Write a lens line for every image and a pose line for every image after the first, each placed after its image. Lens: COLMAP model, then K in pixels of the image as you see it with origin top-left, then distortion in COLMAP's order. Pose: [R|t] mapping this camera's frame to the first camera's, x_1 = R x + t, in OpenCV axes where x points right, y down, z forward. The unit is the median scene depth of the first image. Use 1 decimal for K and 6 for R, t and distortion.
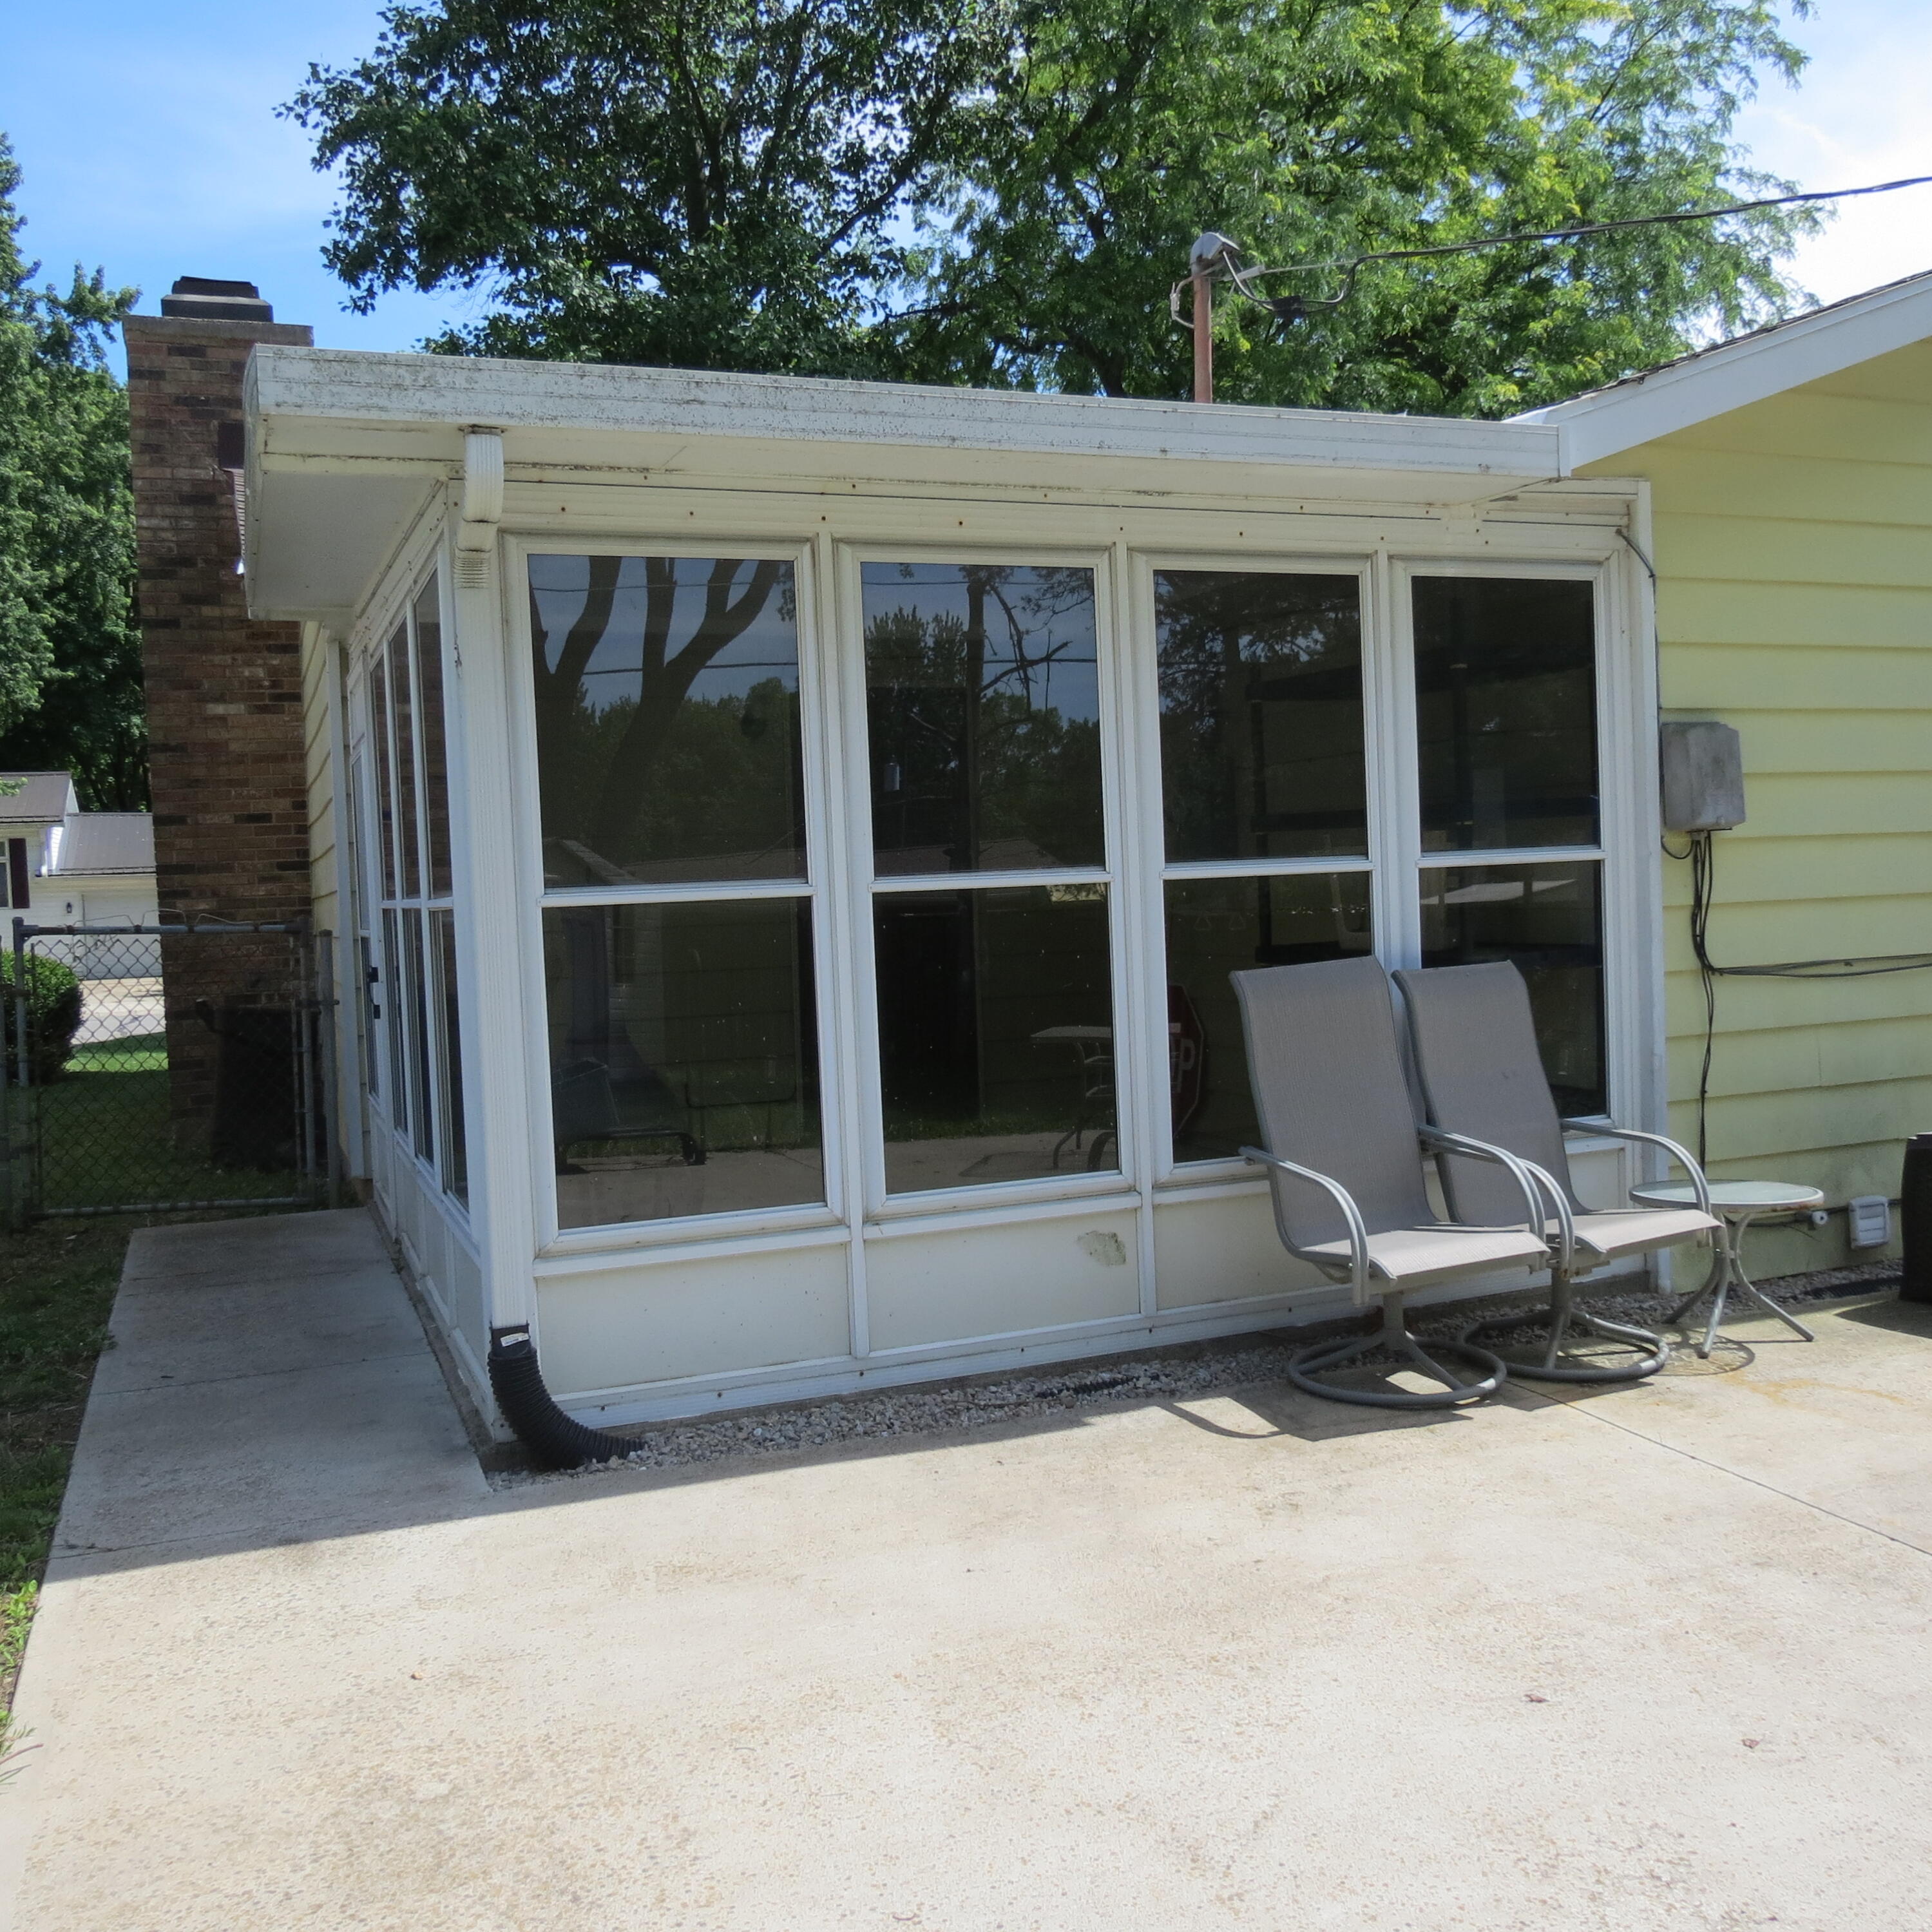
lens RADIAL K [[1867.7, 0, 964.5], [0, 1867.7, 965.5], [0, 0, 1]] dist [-0.013861, 0.000000]
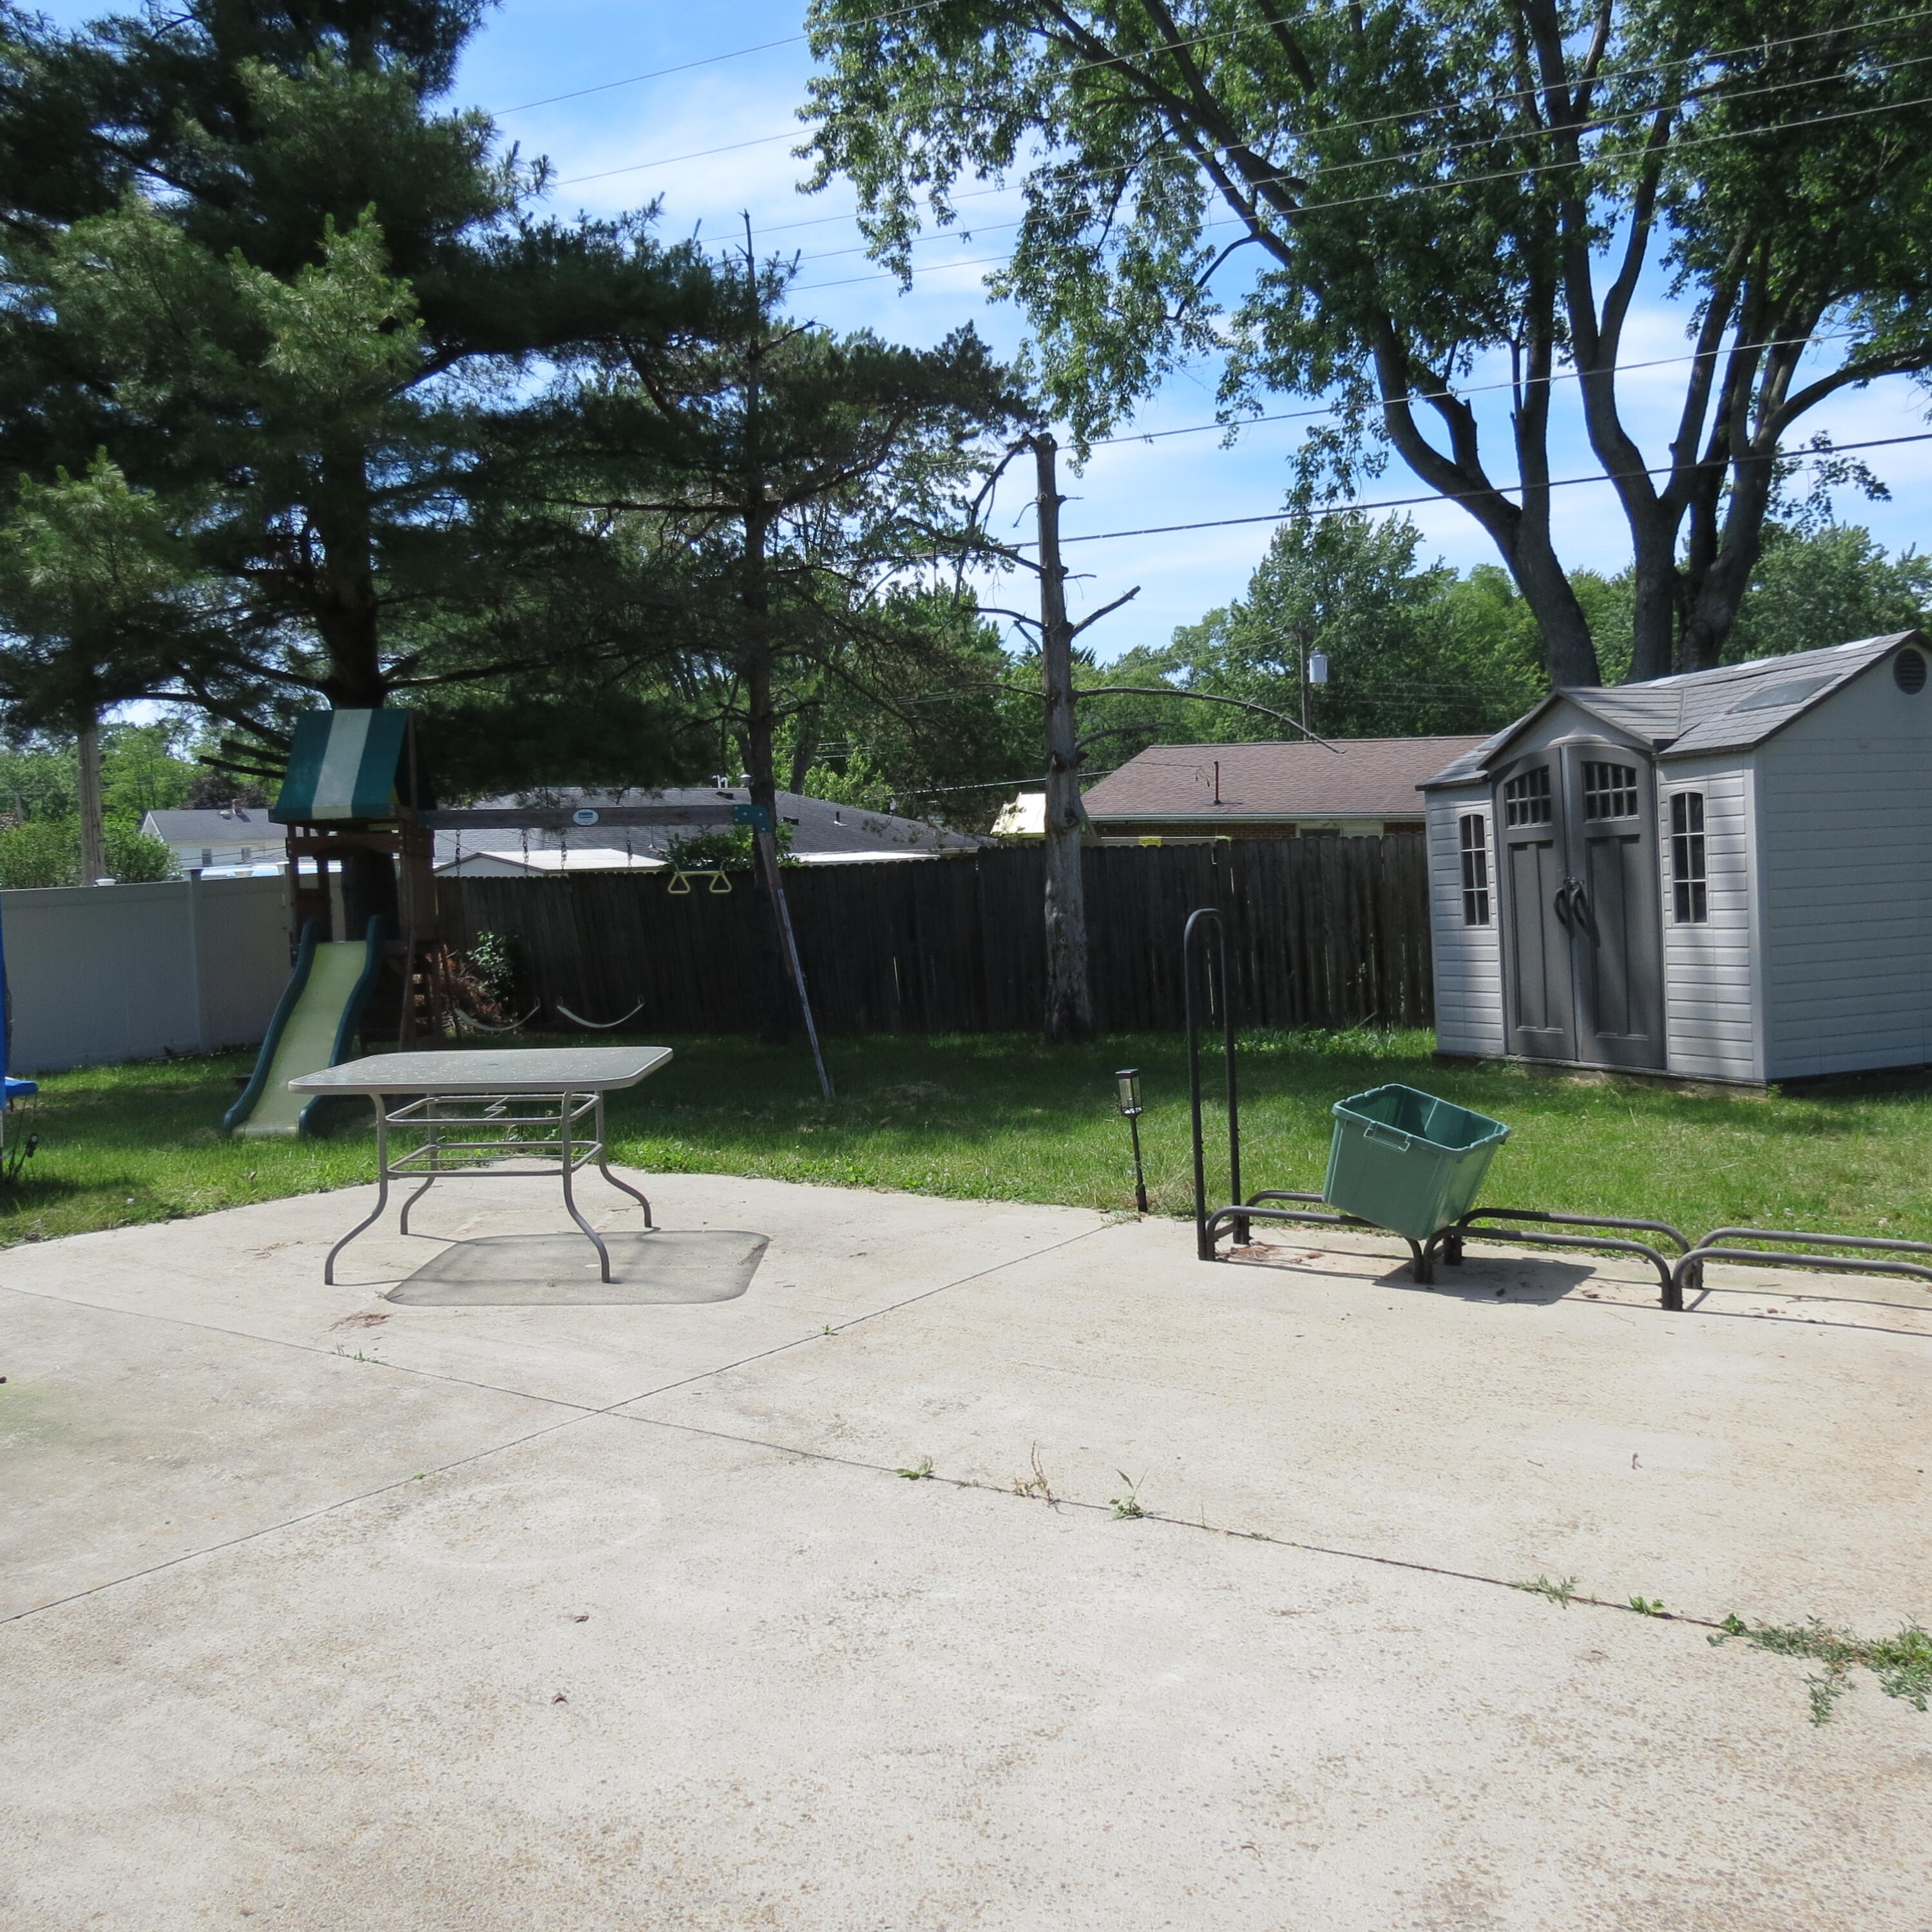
lens RADIAL K [[1867.7, 0, 961.8], [0, 1867.7, 973.5], [0, 0, 1]] dist [-0.013861, 0.000000]
pose [[-0.591758, -0.020464, 0.805856, -0.528854], [0.070459, 0.994539, 0.076995, -0.047347], [-0.803031, 0.102342, -0.587084, 1.170571]]
